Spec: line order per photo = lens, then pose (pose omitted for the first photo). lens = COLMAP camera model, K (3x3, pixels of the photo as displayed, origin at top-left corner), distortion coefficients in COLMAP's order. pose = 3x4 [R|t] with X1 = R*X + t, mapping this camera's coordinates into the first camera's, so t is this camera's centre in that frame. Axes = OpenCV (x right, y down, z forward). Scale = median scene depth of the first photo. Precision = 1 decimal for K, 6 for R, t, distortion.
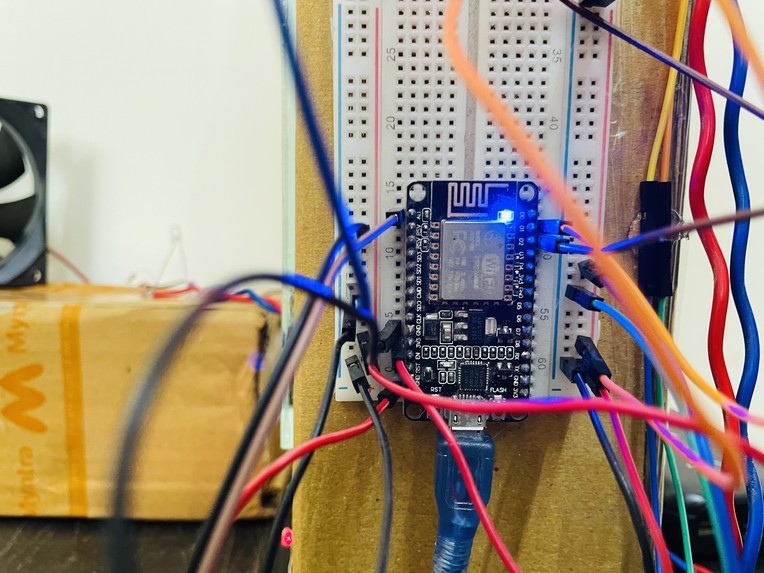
lens RADIAL K [[602.7, 0, 382.1], [0, 602.7, 273.9], [0, 0, 1]] dist [0.071425, -0.137018]
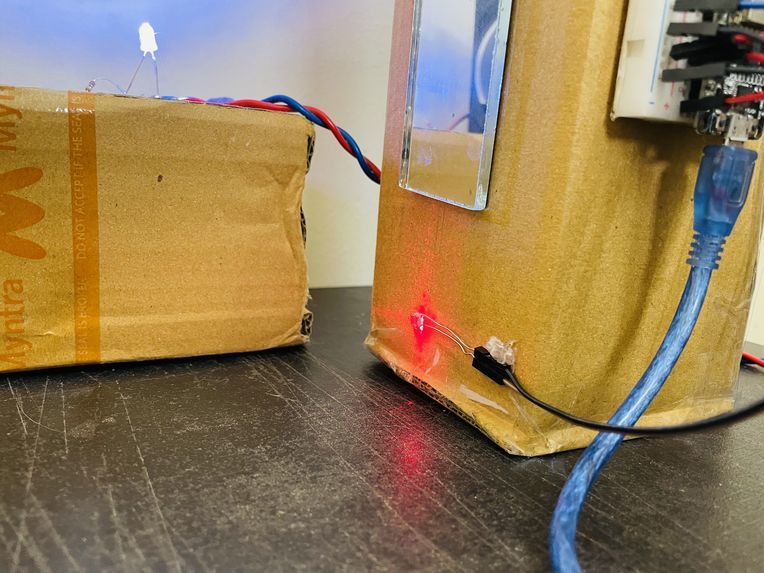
lens RADIAL K [[602.7, 0, 382.1], [0, 602.7, 273.9], [0, 0, 1]] dist [0.071425, -0.137018]
pose [[0.894380, -0.039995, 0.445517, -0.518059], [-0.005209, 0.994996, 0.099780, 0.202528], [-0.447278, -0.091562, 0.889696, 0.113511]]
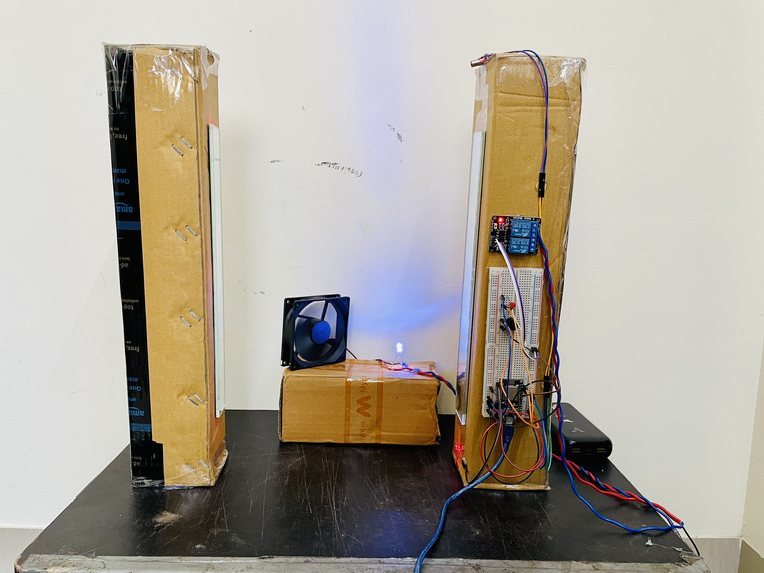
lens RADIAL K [[602.7, 0, 382.1], [0, 602.7, 273.9], [0, 0, 1]] dist [0.071425, -0.137018]
pose [[0.999866, 0.015762, -0.004402, -0.491267], [-0.015469, 0.998067, 0.060191, -0.686980], [0.005342, -0.060114, 0.998177, -2.145397]]
